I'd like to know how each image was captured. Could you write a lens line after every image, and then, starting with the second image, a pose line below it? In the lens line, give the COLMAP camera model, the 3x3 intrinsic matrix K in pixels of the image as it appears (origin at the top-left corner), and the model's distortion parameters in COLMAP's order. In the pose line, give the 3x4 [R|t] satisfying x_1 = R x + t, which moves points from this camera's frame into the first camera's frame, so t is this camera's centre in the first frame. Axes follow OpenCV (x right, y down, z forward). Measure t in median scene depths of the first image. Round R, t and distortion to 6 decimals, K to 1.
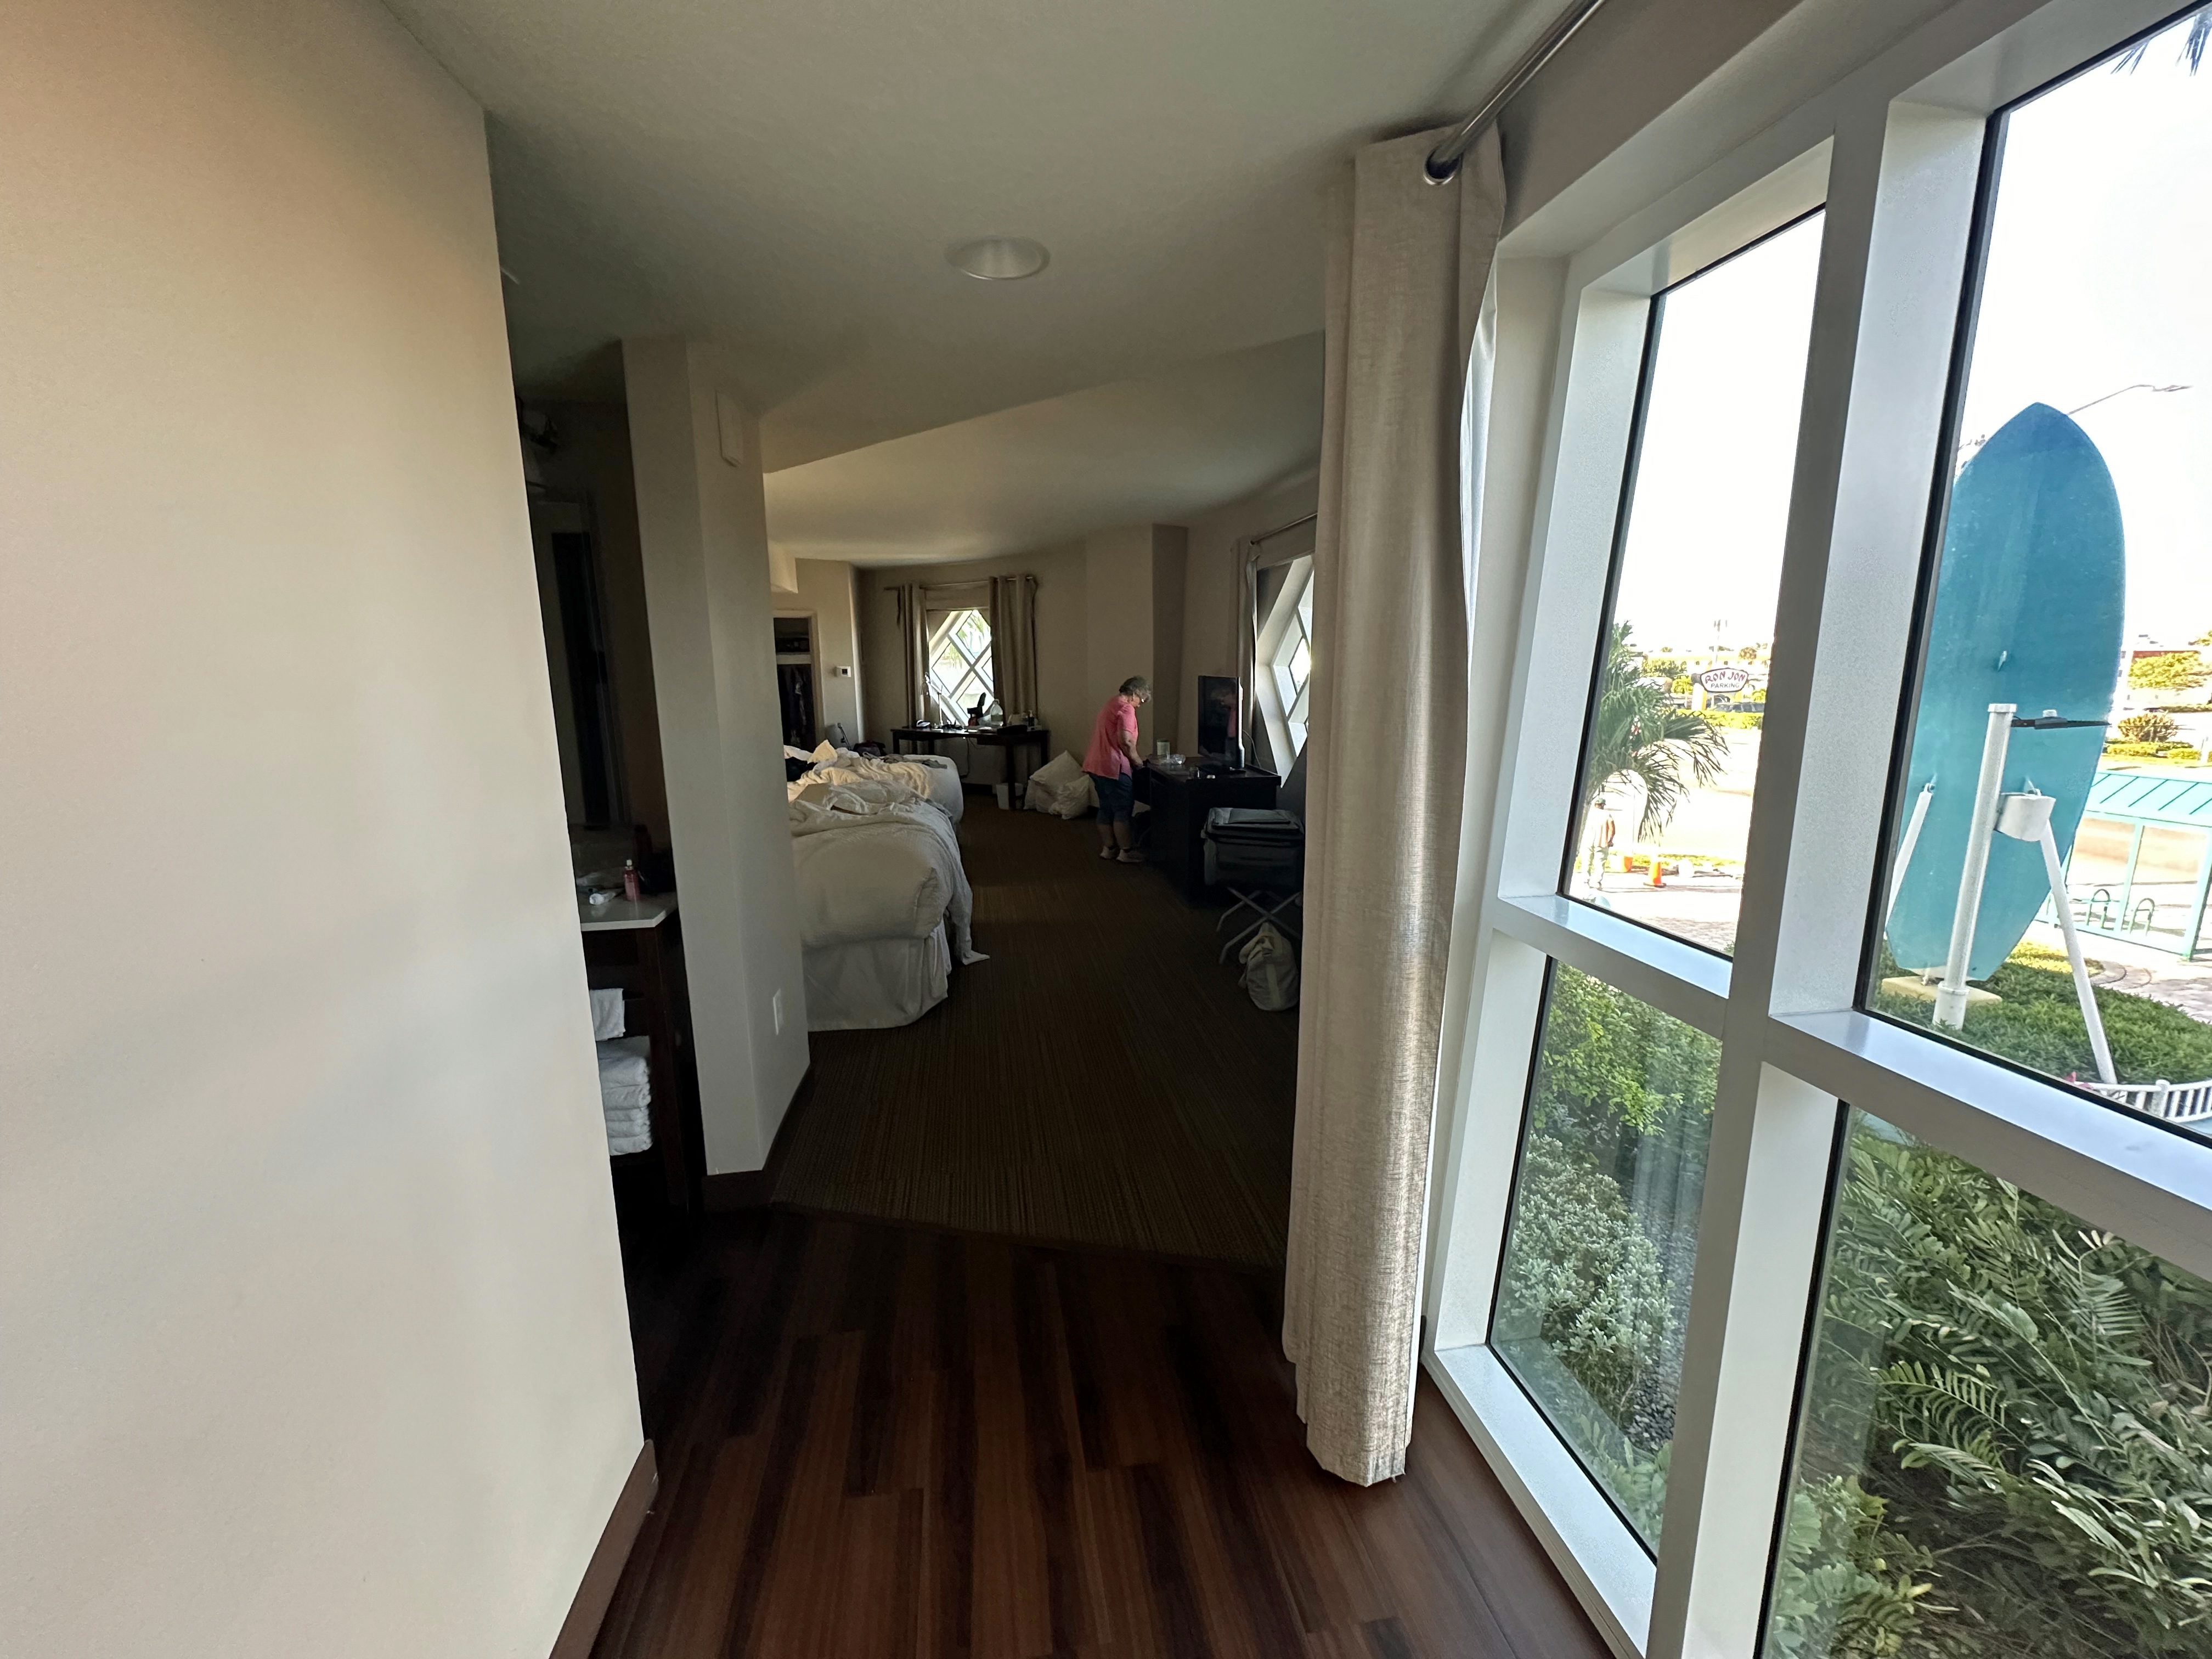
lens RADIAL K [[876.2, 0, 1106.0], [0, 876.2, 829.5], [0, 0, 1]] dist [-0.002089, -0.000204]
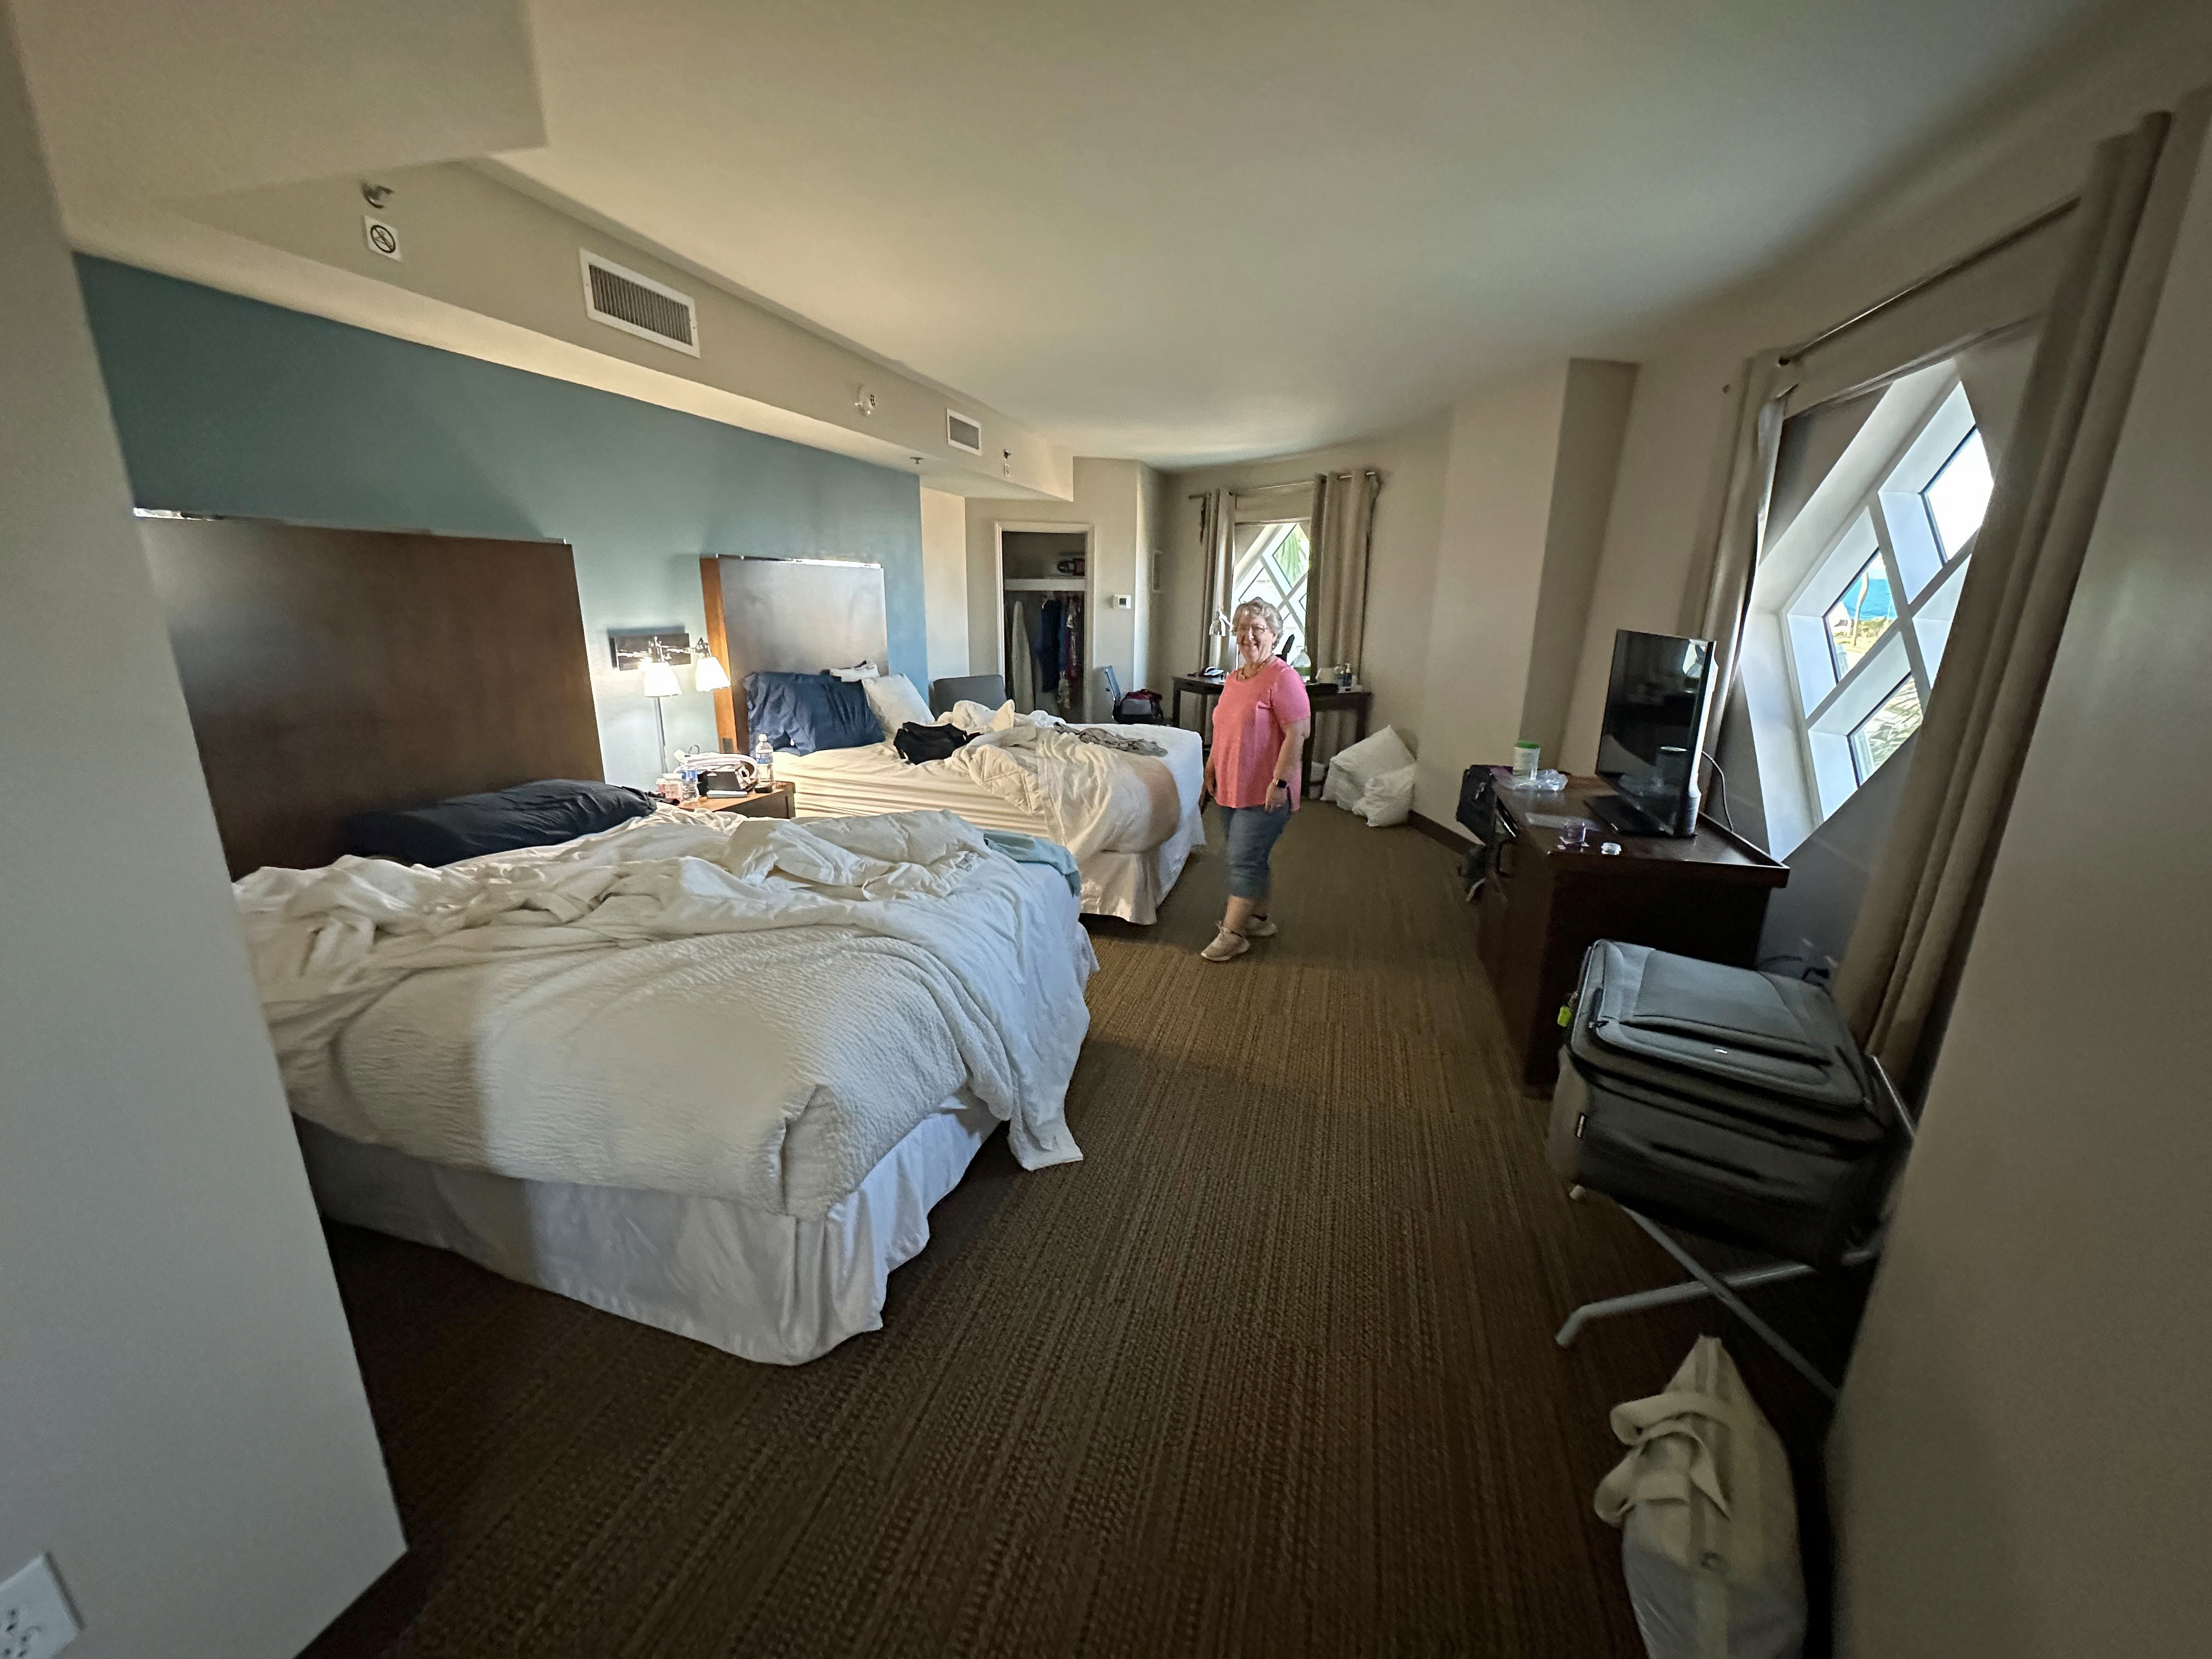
lens RADIAL K [[876.2, 0, 1106.0], [0, 876.2, 829.5], [0, 0, 1]] dist [-0.002089, -0.000204]
pose [[0.911417, 0.127423, -0.391258, 0.032367], [-0.096947, 0.990574, 0.096771, -0.053742], [0.399901, -0.050267, 0.915179, 0.269384]]
